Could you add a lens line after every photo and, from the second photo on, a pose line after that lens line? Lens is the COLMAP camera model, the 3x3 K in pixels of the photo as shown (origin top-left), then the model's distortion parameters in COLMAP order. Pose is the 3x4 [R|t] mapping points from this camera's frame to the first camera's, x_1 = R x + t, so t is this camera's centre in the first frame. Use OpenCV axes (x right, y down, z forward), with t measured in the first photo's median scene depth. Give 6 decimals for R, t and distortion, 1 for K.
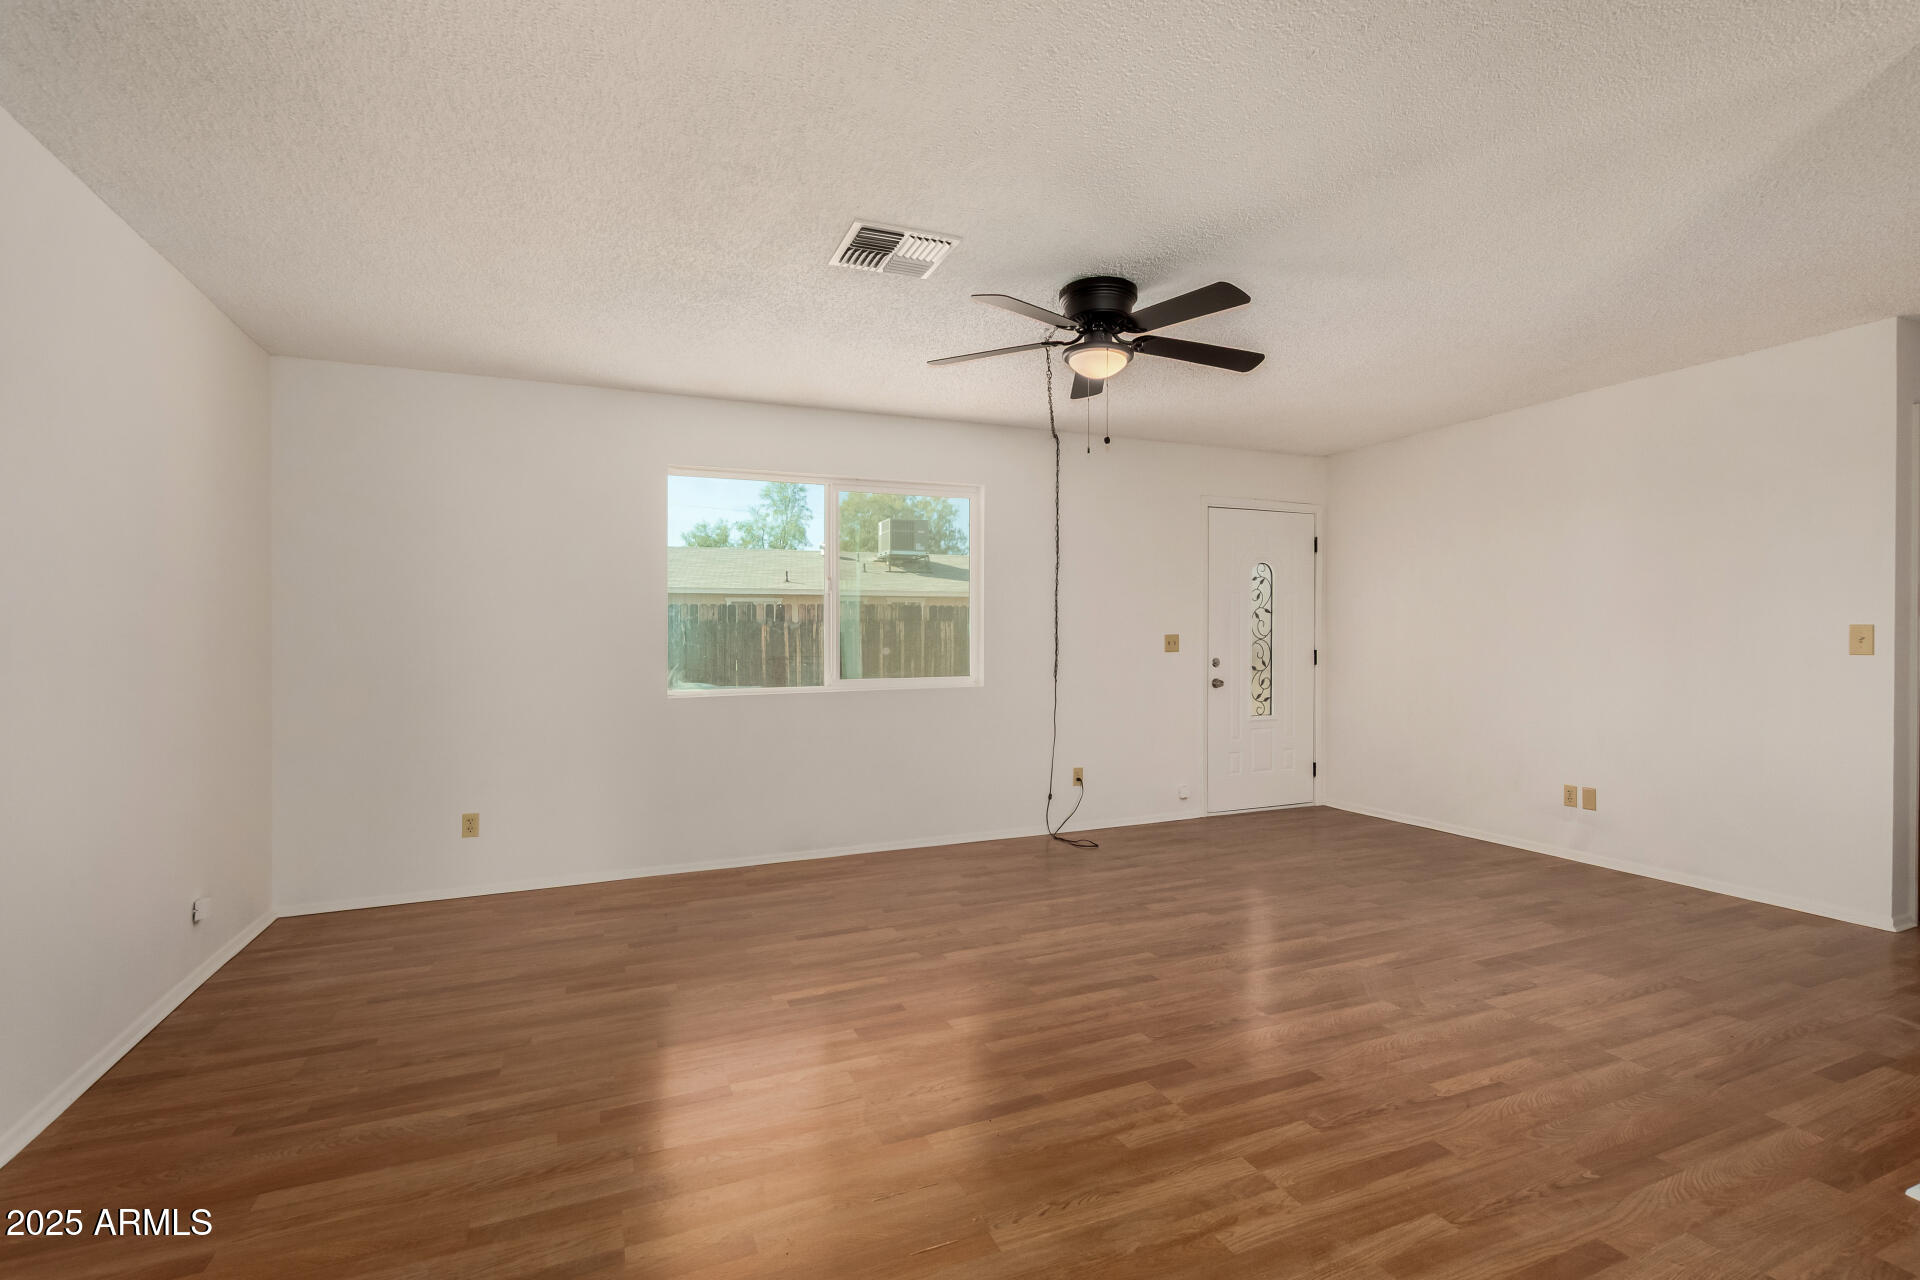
lens RADIAL K [[904.1, 0, 953.7], [0, 904.1, 646.8], [0, 0, 1]] dist [0.000635, -0.001196]
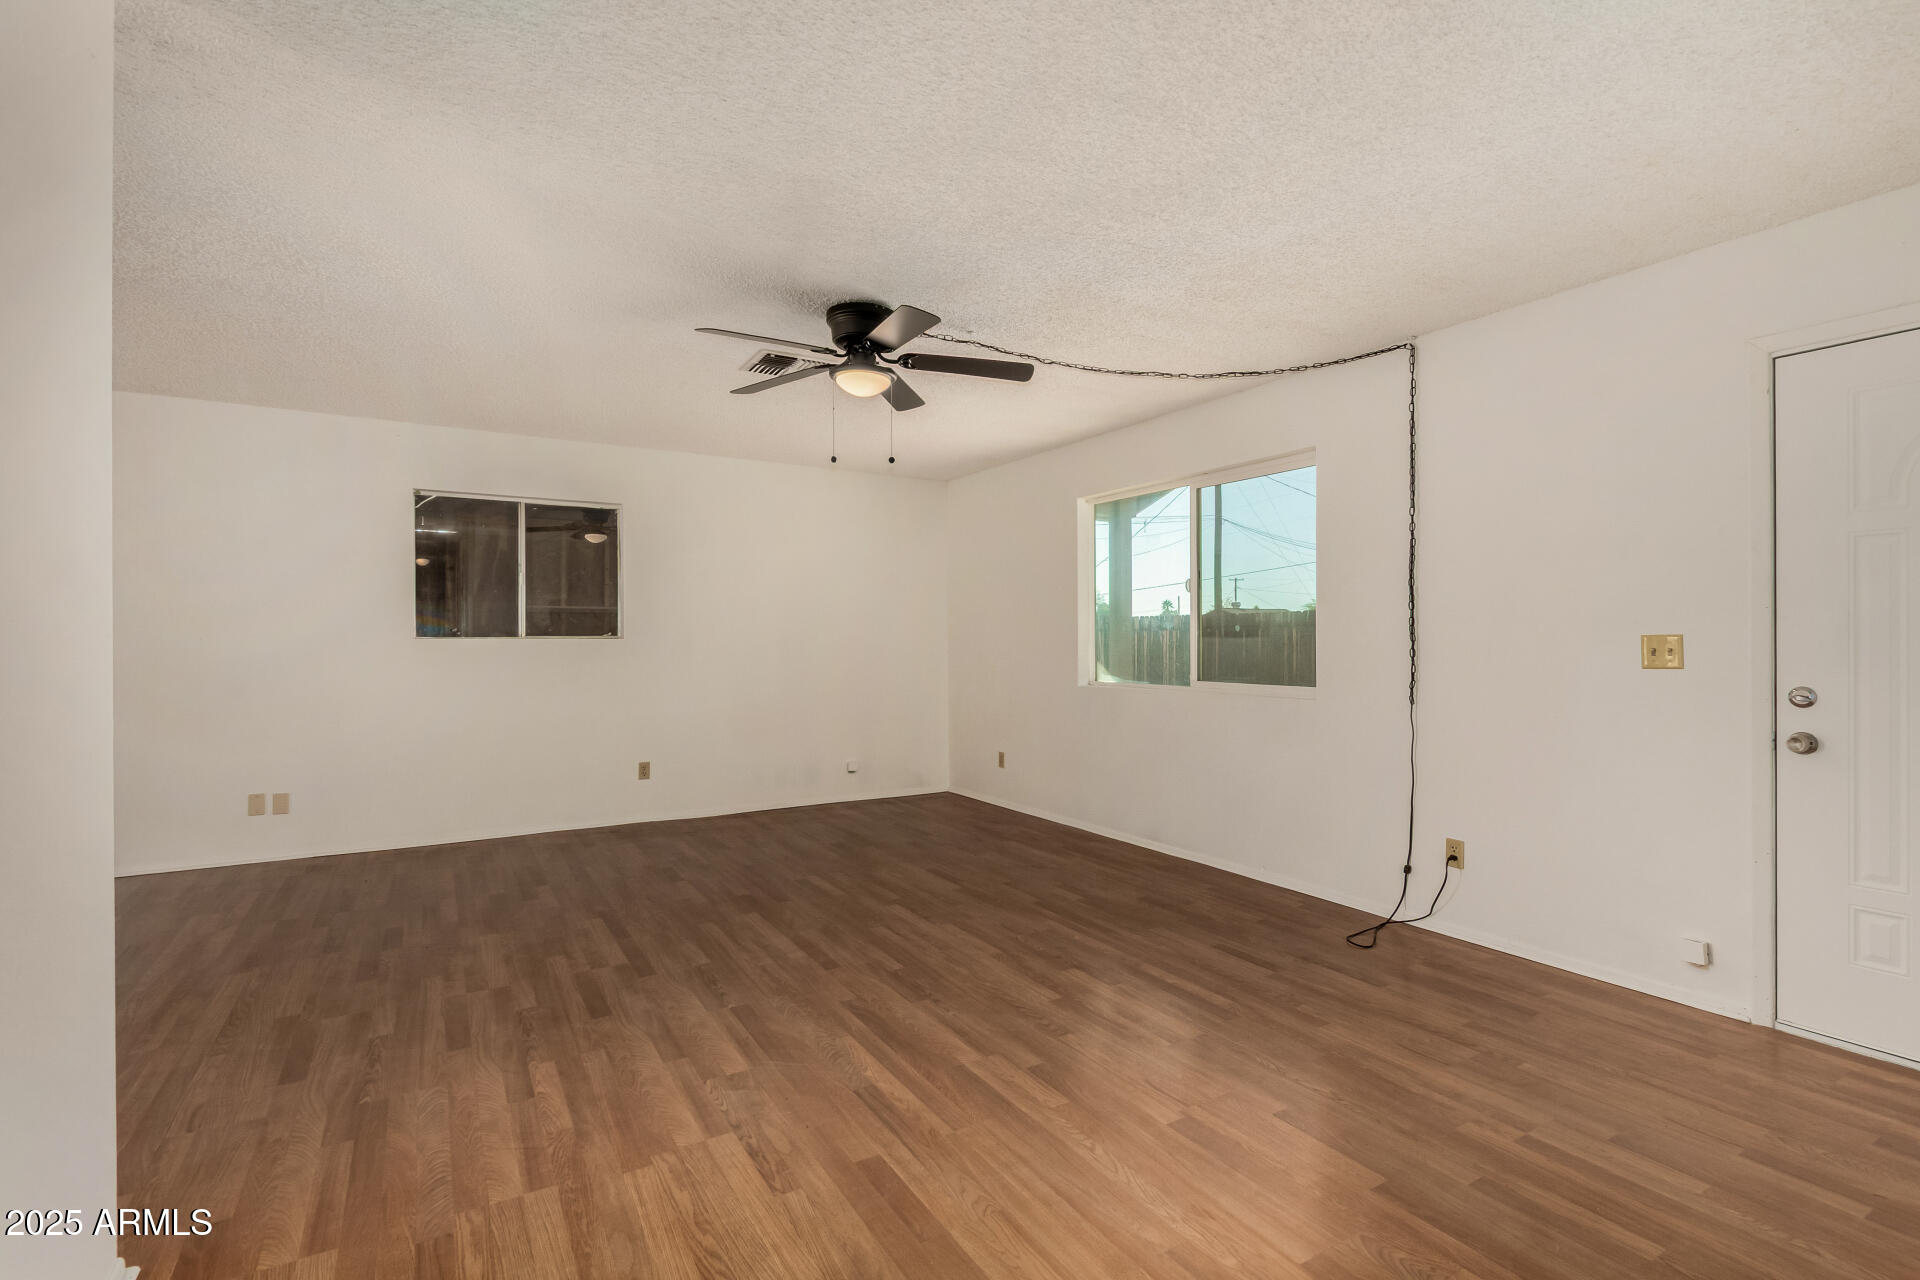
lens RADIAL K [[828.0, 0, 960.0], [0, 828.0, 640.0], [0, 0, 1]] dist [-0.000542, 0.000259]
pose [[0.179764, 0.008582, -0.983672, 1.291939], [-0.009698, 0.999929, 0.006951, -0.020947], [0.983662, 0.008290, 0.179834, 1.062314]]
